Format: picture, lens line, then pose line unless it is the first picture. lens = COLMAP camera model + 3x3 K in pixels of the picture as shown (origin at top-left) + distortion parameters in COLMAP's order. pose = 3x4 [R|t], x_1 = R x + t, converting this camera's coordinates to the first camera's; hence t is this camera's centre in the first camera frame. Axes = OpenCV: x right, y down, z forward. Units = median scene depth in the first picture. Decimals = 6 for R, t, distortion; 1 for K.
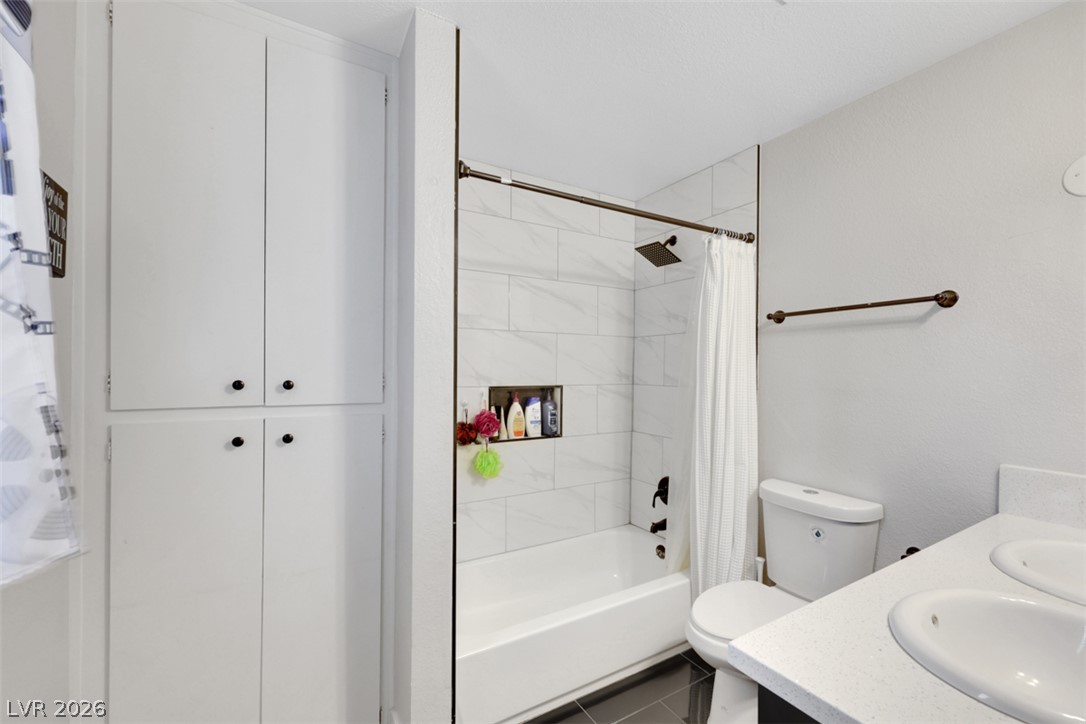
lens RADIAL K [[453.4, 0, 540.2], [0, 453.4, 365.0], [0, 0, 1]] dist [-0.001040, 0.000635]
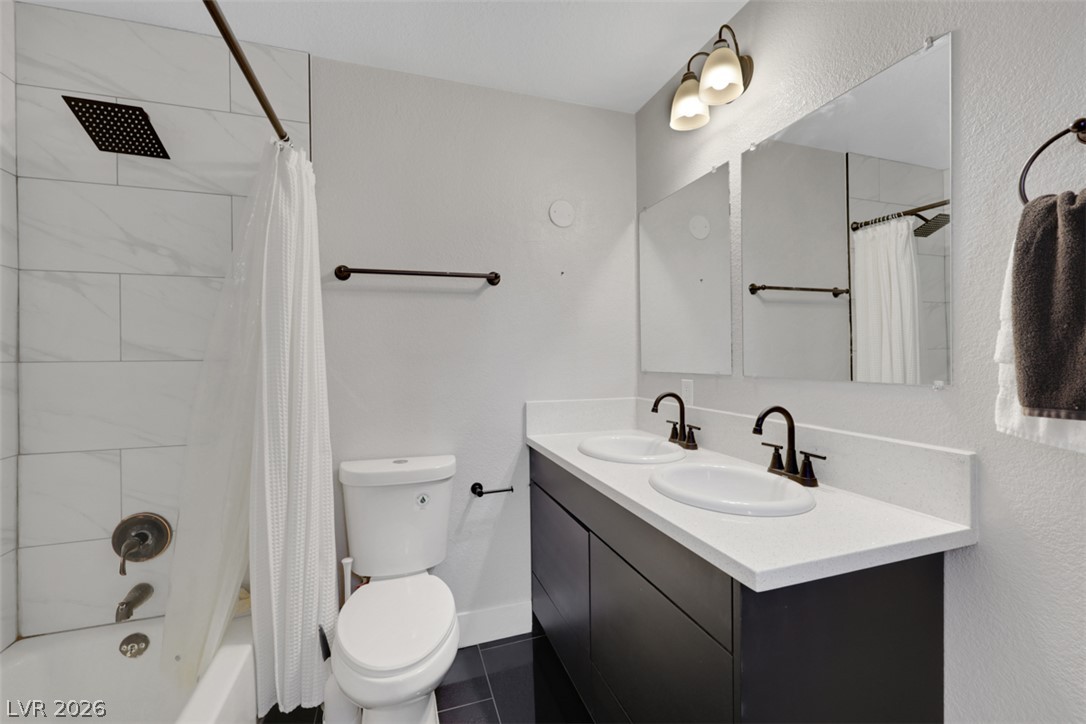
lens RADIAL K [[453.4, 0, 545.2], [0, 453.4, 357.0], [0, 0, 1]] dist [-0.001040, 0.000635]
pose [[0.205240, -0.010383, 0.978657, -0.193040], [0.001817, 0.999946, 0.010227, 0.037387], [-0.978710, -0.000321, 0.205248, 0.368188]]
